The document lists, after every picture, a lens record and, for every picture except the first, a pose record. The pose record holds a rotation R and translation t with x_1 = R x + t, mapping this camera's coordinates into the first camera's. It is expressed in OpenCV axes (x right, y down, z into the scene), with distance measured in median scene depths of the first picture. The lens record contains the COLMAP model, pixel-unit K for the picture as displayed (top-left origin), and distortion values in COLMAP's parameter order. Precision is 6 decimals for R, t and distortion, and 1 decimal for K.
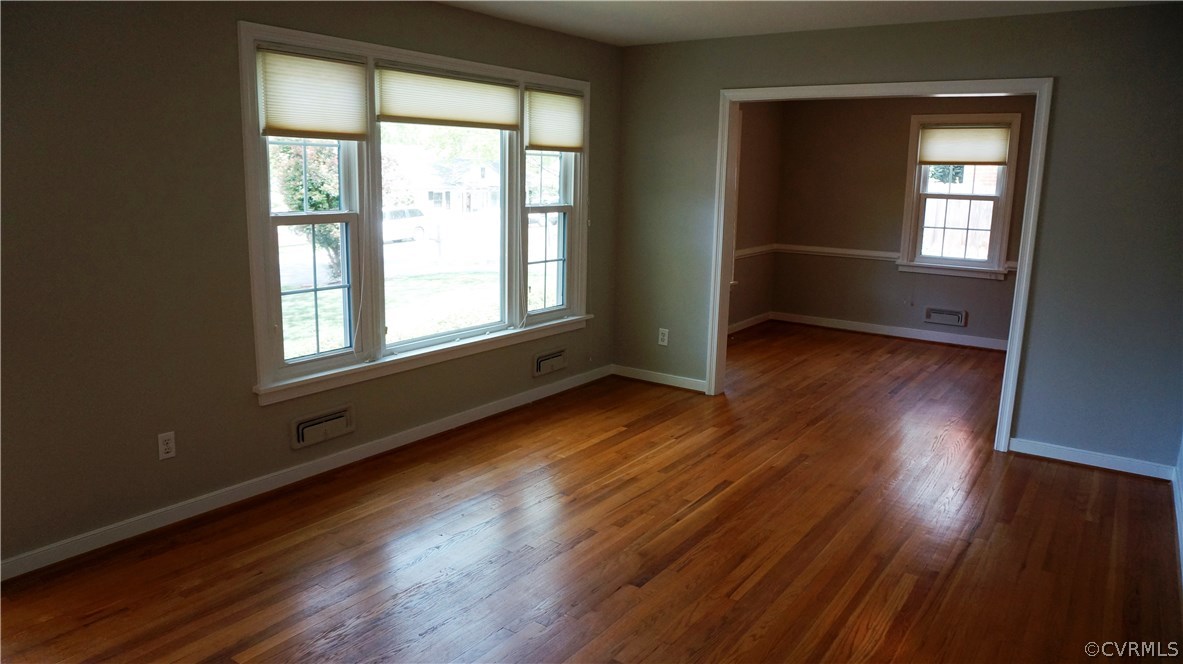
lens RADIAL K [[784.2, 0, 592.3], [0, 784.2, 327.8], [0, 0, 1]] dist [-0.060018, 0.018267]
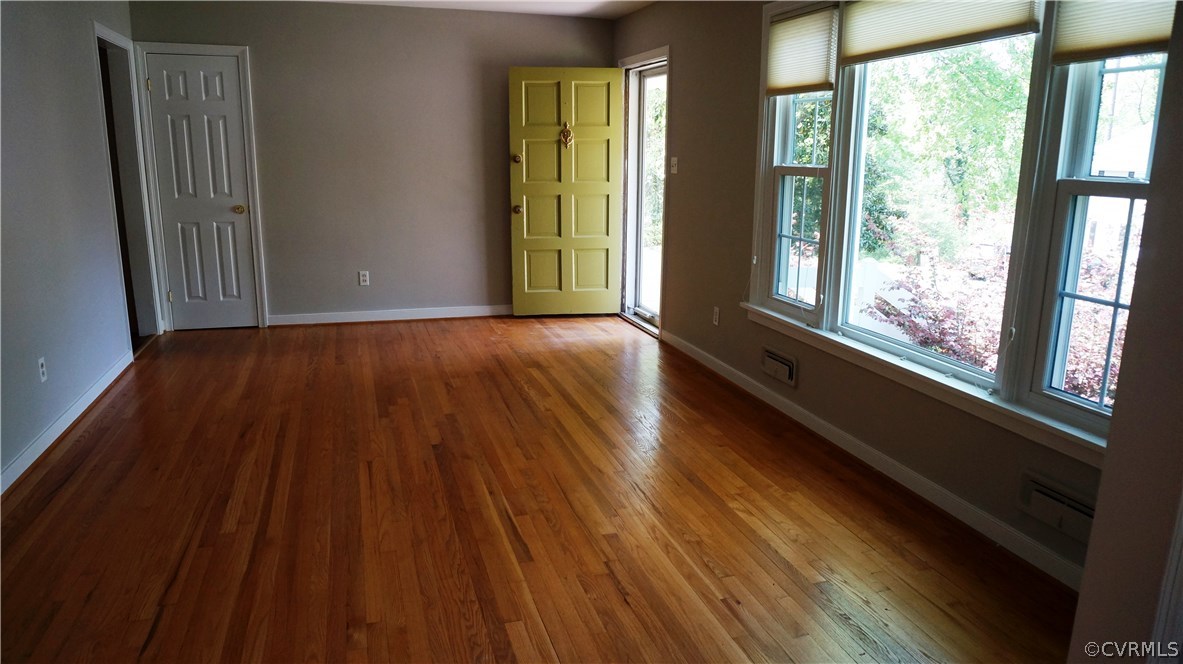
lens RADIAL K [[784.2, 0, 590.2], [0, 784.2, 335.7], [0, 0, 1]] dist [-0.060018, 0.018267]
pose [[-0.611971, 0.154462, -0.775650, 0.642612], [-0.173728, 0.930534, 0.322373, -0.213727], [0.771564, 0.332035, -0.542625, 1.364025]]
